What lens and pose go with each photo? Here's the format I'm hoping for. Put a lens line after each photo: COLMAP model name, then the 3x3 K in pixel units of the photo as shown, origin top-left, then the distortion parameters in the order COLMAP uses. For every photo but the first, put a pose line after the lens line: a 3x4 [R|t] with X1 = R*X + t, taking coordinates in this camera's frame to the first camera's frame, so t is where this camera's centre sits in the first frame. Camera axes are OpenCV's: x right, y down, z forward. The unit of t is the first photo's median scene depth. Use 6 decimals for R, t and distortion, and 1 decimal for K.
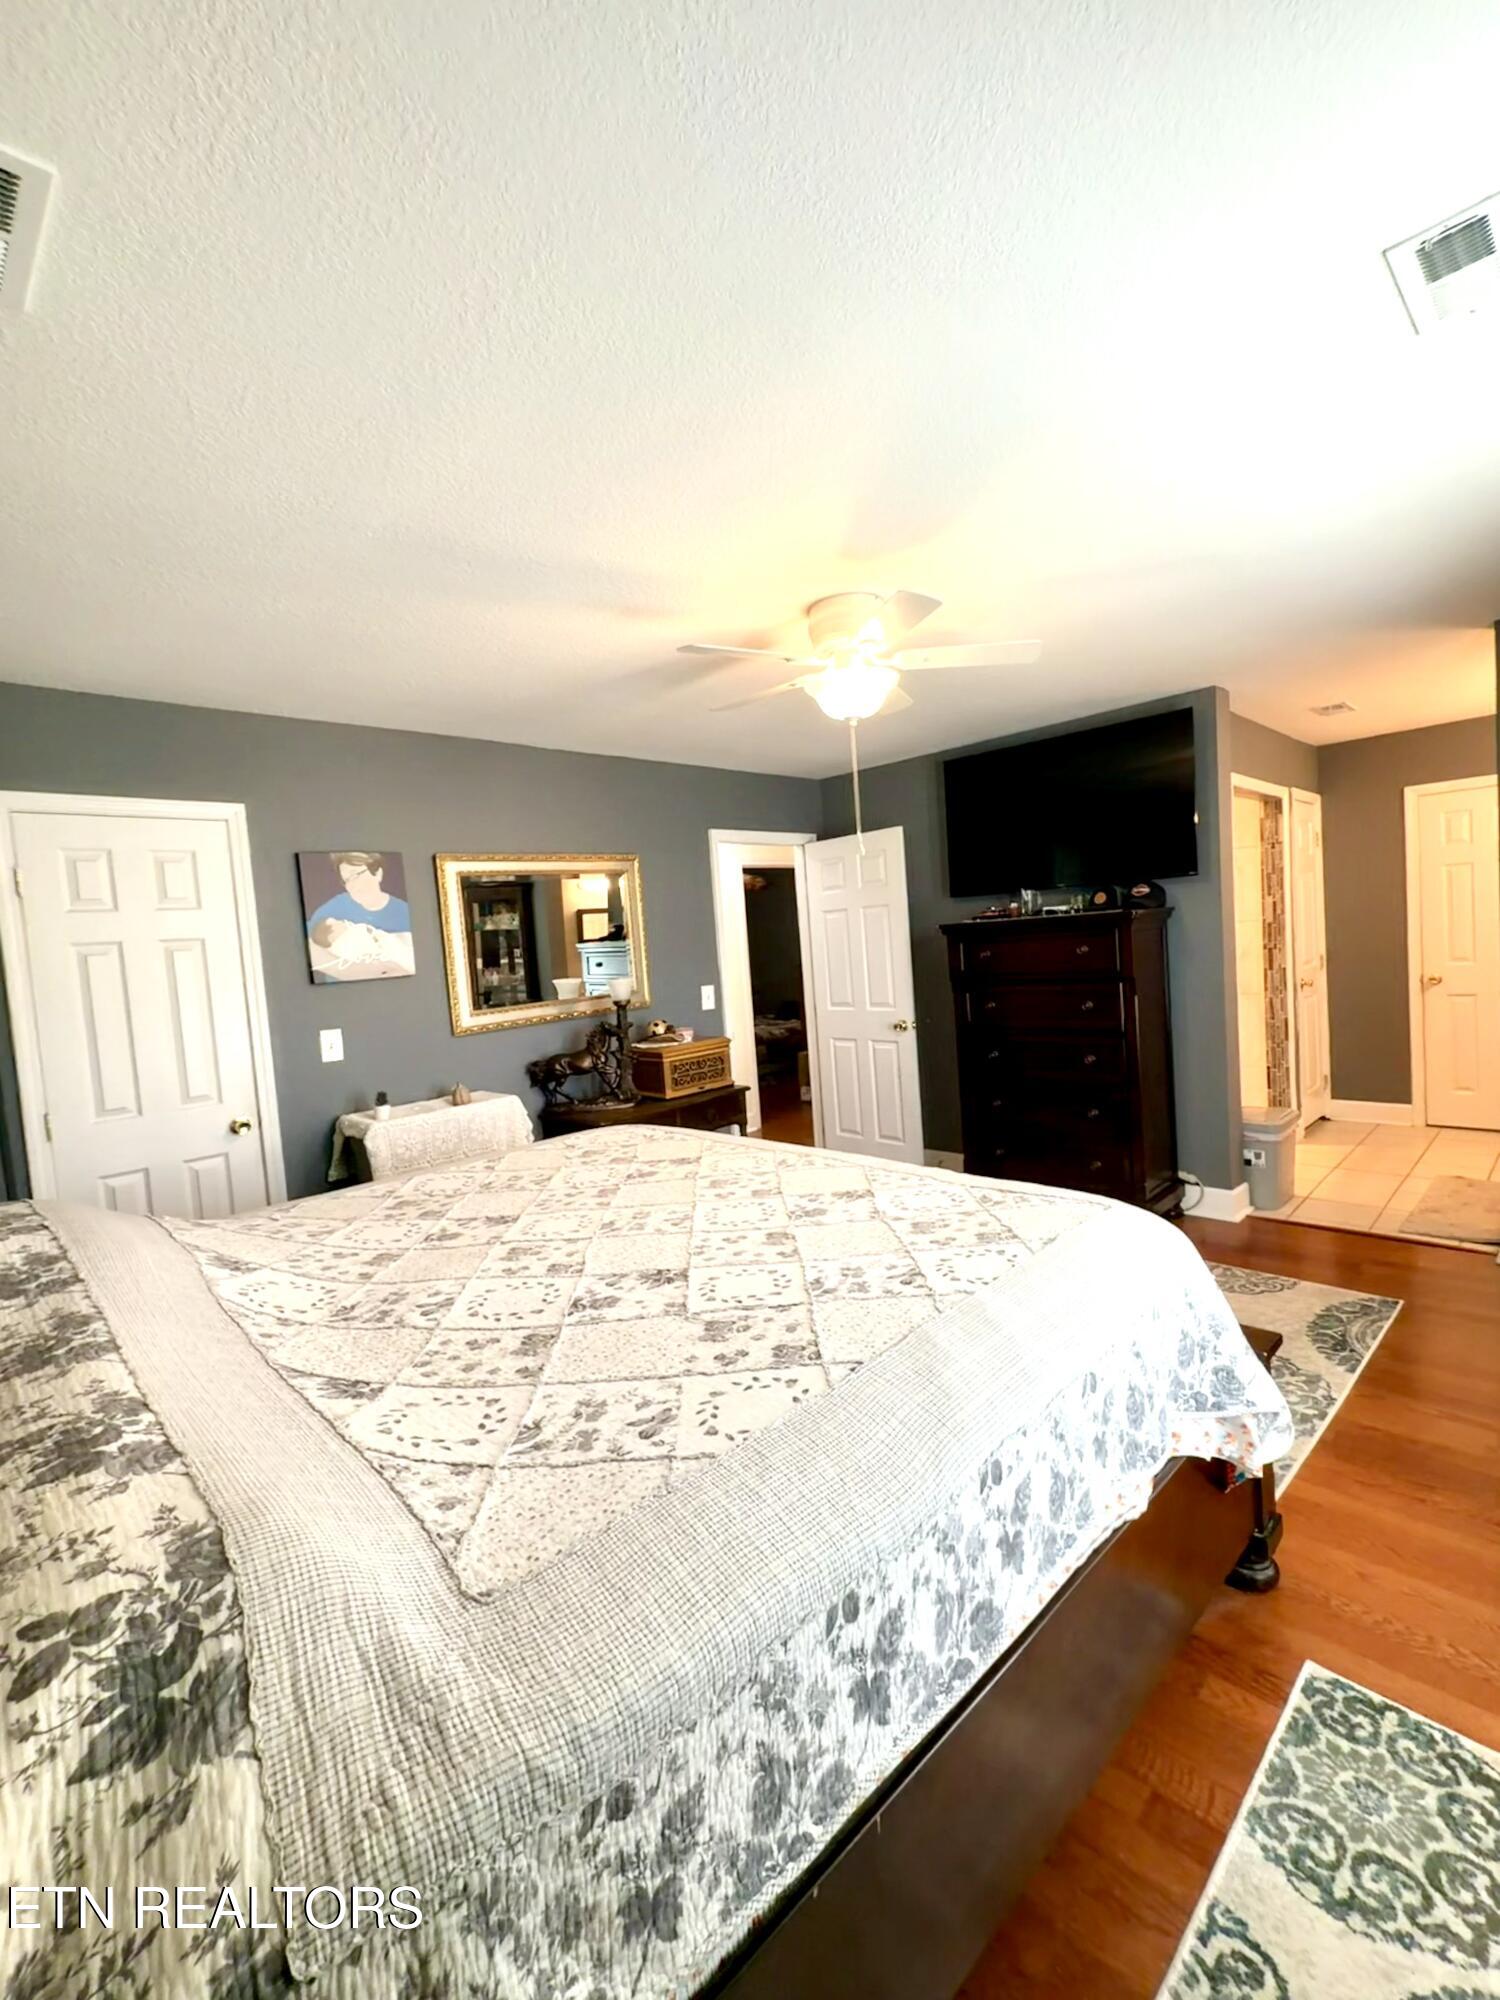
lens RADIAL K [[878.6, 0, 750.9], [0, 878.6, 998.1], [0, 0, 1]] dist [-0.002653, 0.000181]
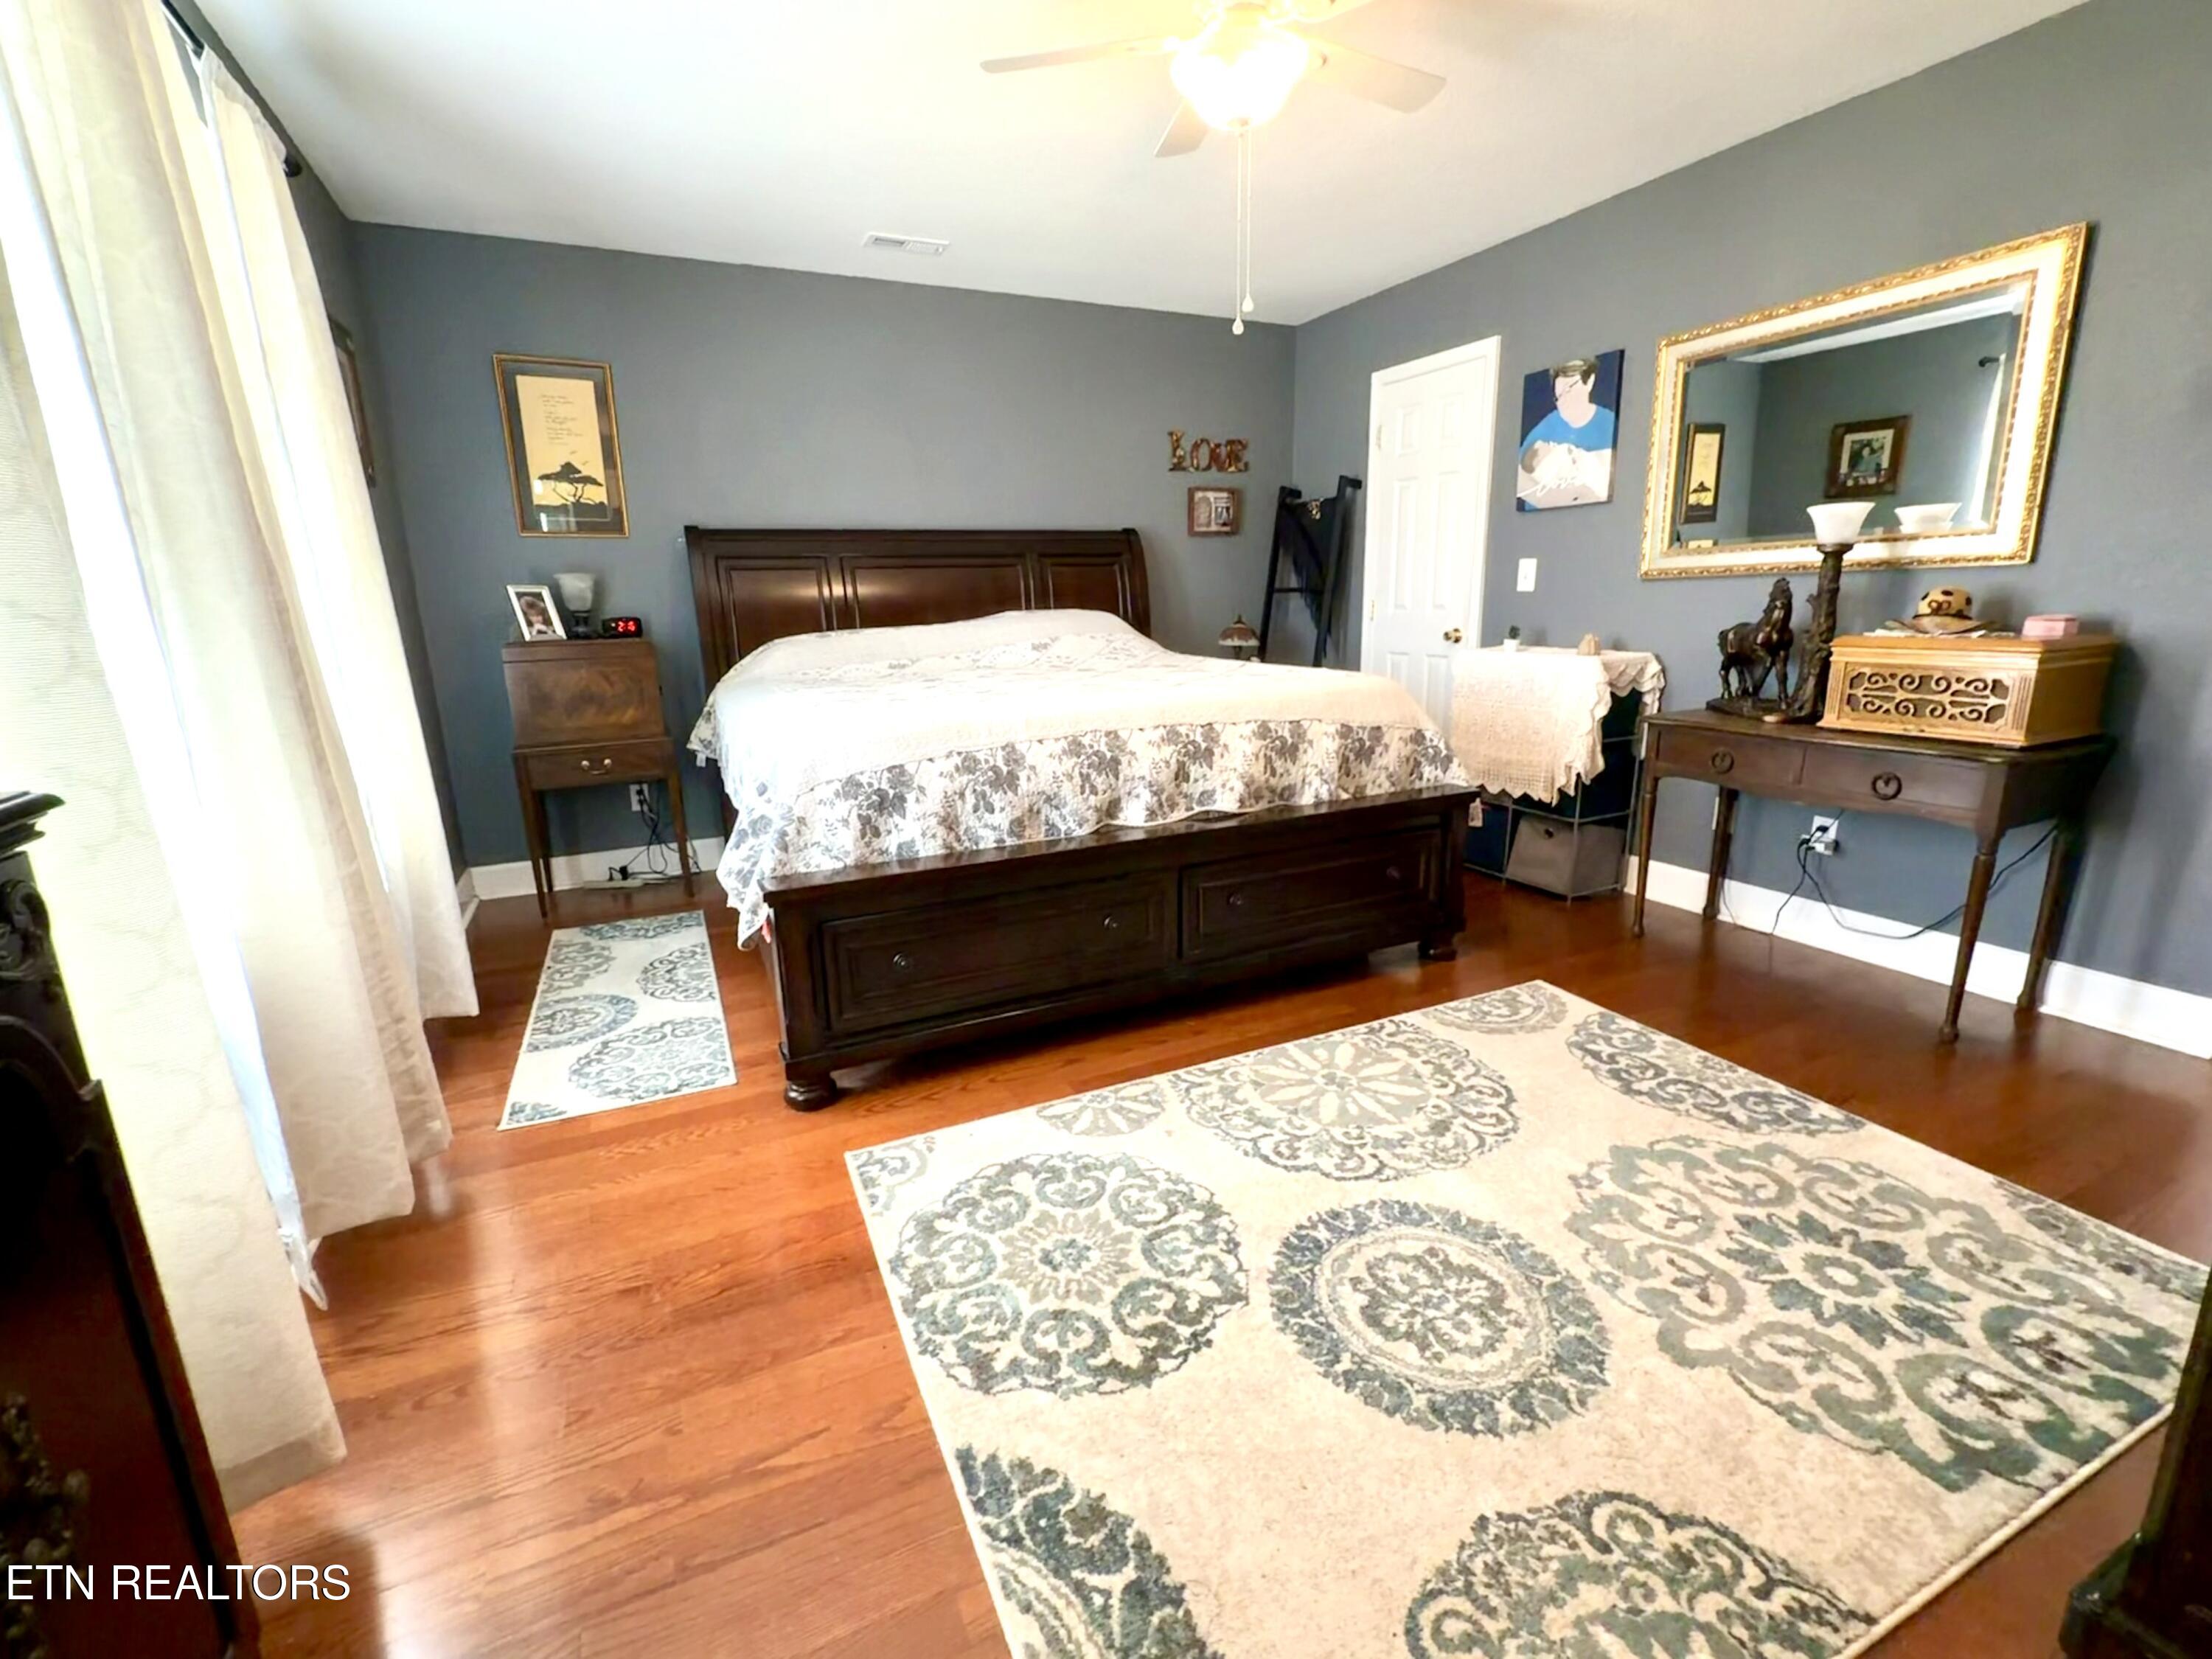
lens RADIAL K [[971.7, 0, 1108.7], [0, 971.7, 830.2], [0, 0, 1]] dist [-0.002653, 0.000181]
pose [[-0.326528, 0.300235, -0.896235, 0.777301], [-0.010085, 0.947049, 0.320932, -0.022193], [0.945134, 0.113832, -0.306210, 0.917277]]
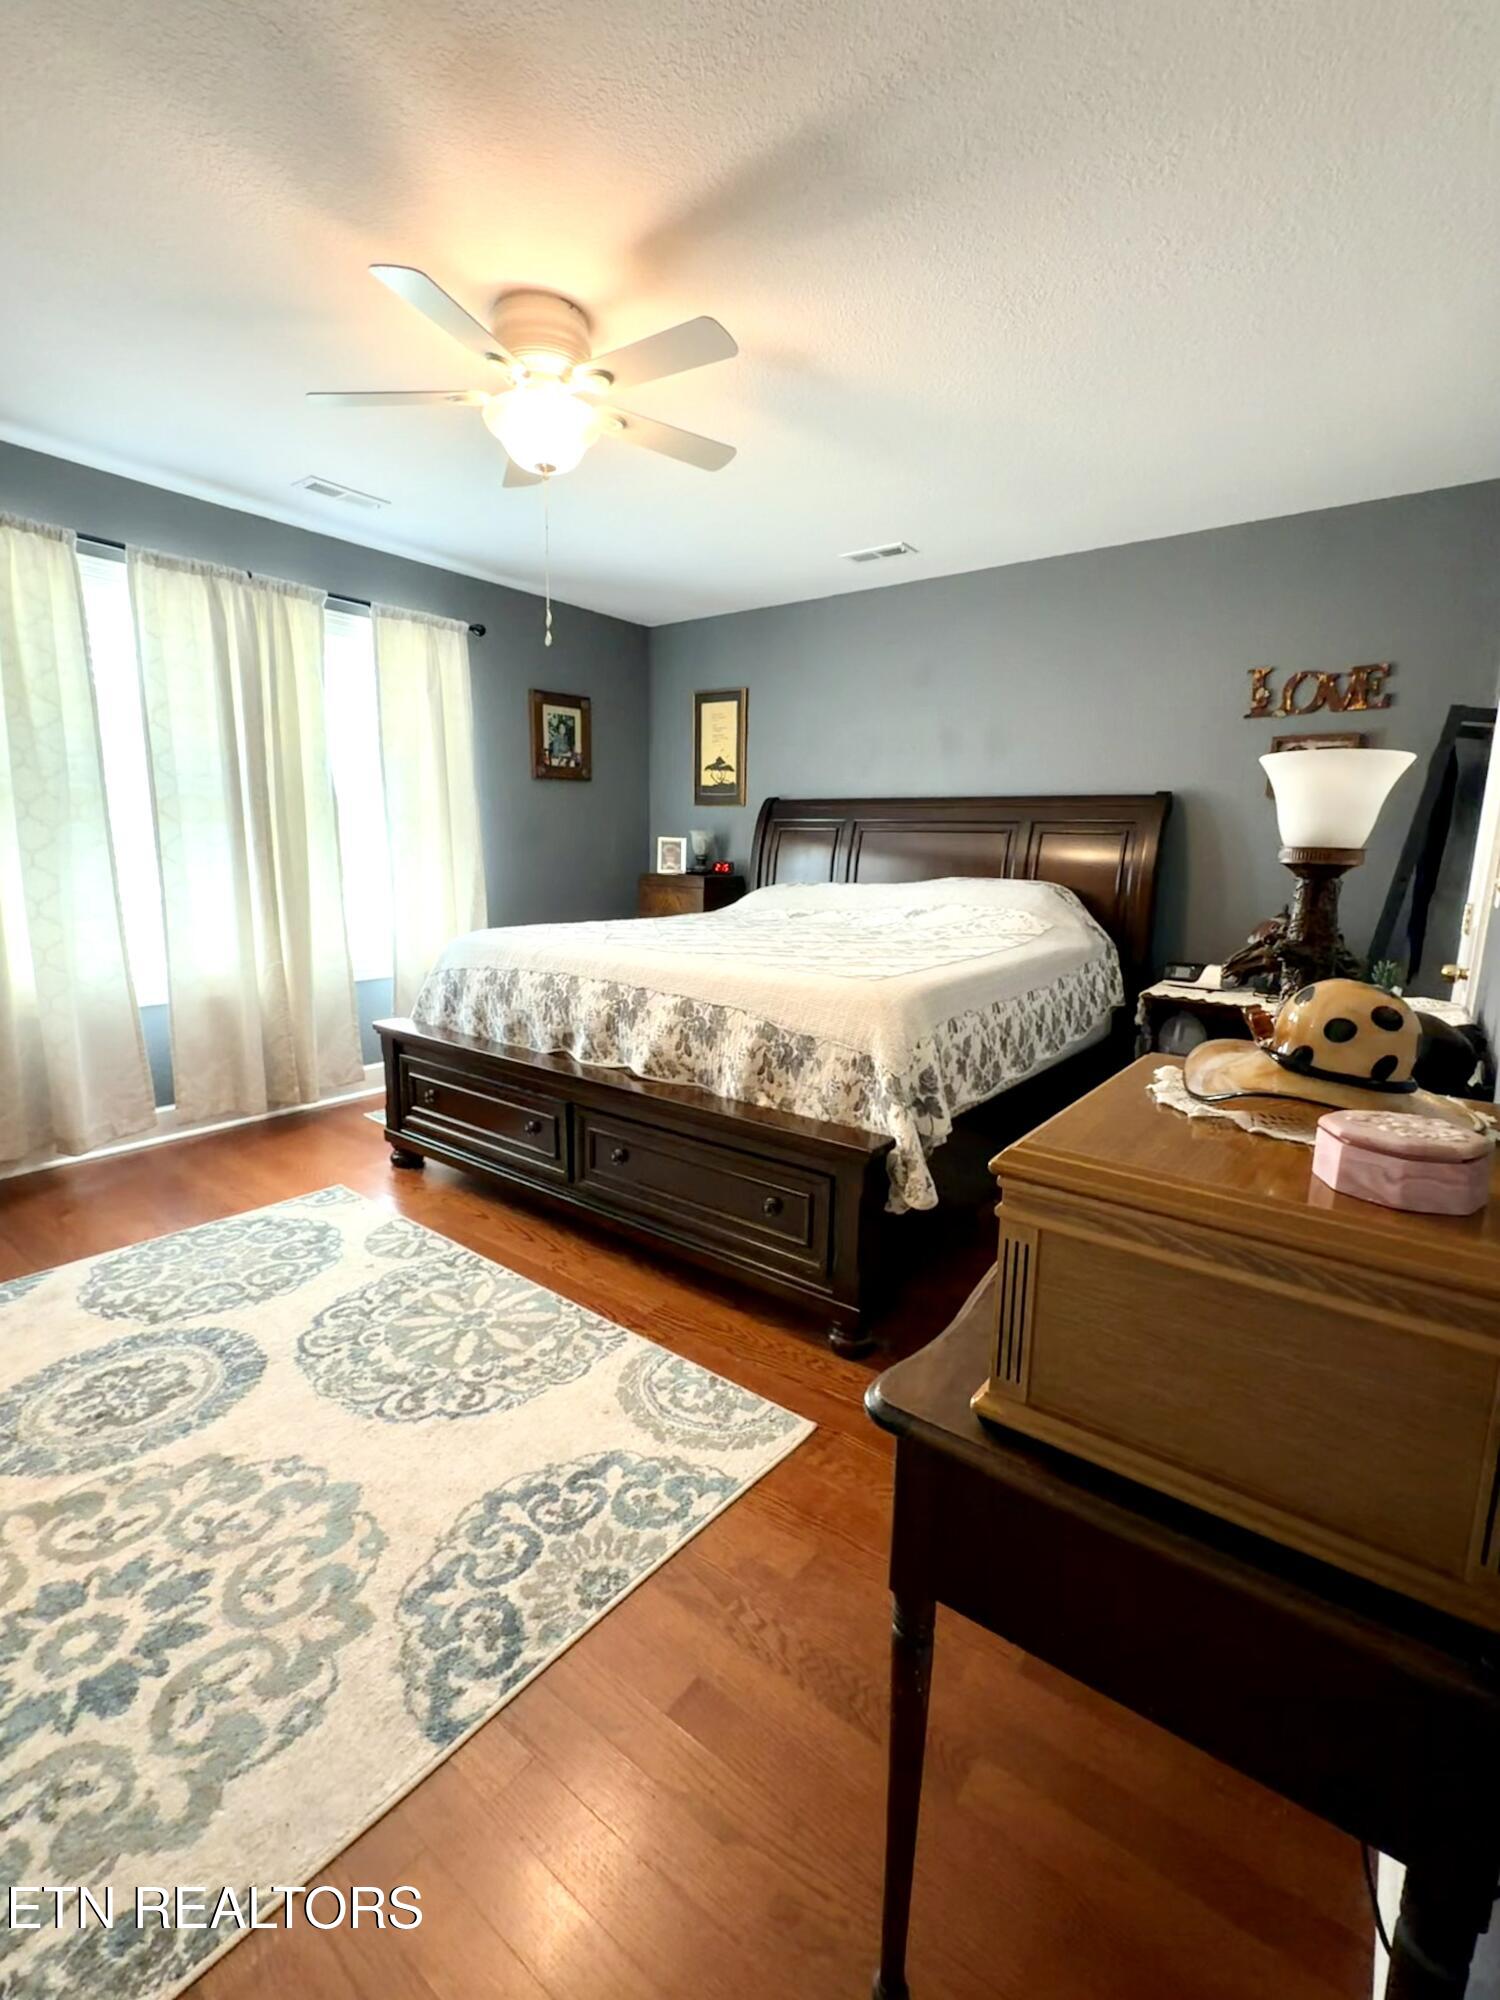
lens RADIAL K [[878.6, 0, 753.0], [0, 878.6, 1000.8], [0, 0, 1]] dist [-0.002653, 0.000181]
pose [[-0.989250, 0.077807, -0.123815, 0.044606], [0.044785, 0.967213, 0.249986, -0.027763], [0.139206, 0.241754, -0.960300, 1.471249]]
